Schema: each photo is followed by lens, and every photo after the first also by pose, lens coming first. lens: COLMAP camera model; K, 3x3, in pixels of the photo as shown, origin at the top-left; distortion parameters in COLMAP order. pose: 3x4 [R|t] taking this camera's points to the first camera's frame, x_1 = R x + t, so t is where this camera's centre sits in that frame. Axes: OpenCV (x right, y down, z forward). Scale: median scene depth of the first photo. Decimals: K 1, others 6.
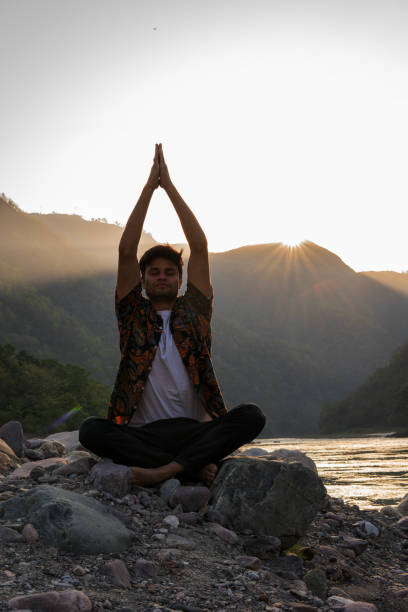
lens RADIAL K [[971.4, 0, 204.0], [0, 971.4, 306.0], [0, 0, 1]] dist [-0.222730, -0.001293]
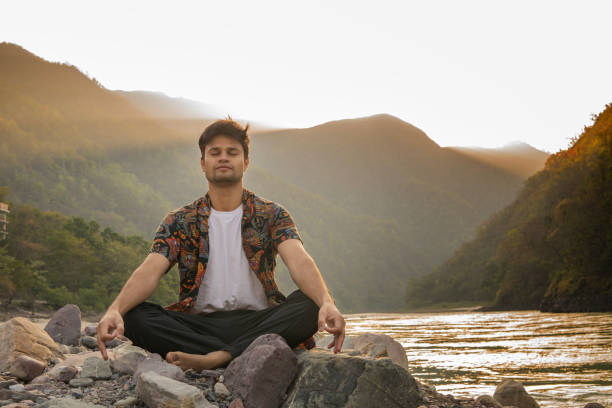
lens RADIAL K [[971.4, 0, 306.0], [0, 971.4, 204.0], [0, 0, 1]] dist [-0.222730, -0.001293]
pose [[0.999823, -0.008433, 0.016811, 0.015753], [0.008043, 0.999700, 0.023117, 0.010808], [-0.017001, -0.022978, 0.999591, 0.178719]]
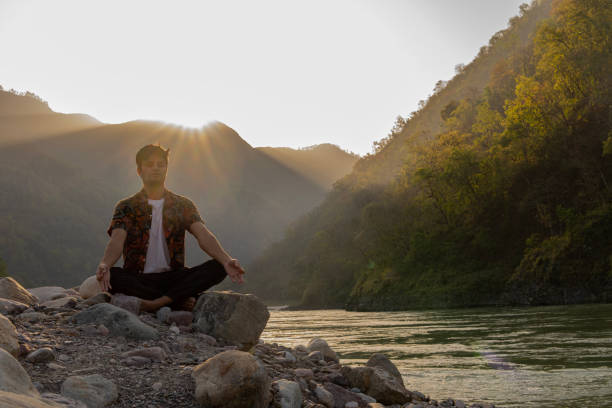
lens RADIAL K [[971.4, 0, 306.0], [0, 971.4, 204.0], [0, 0, 1]] dist [-0.222730, -0.001293]
pose [[0.977253, 0.014929, 0.211550, -0.135898], [-0.020233, 0.999532, 0.022930, -0.014816], [-0.211108, -0.026688, 0.977098, -0.471525]]
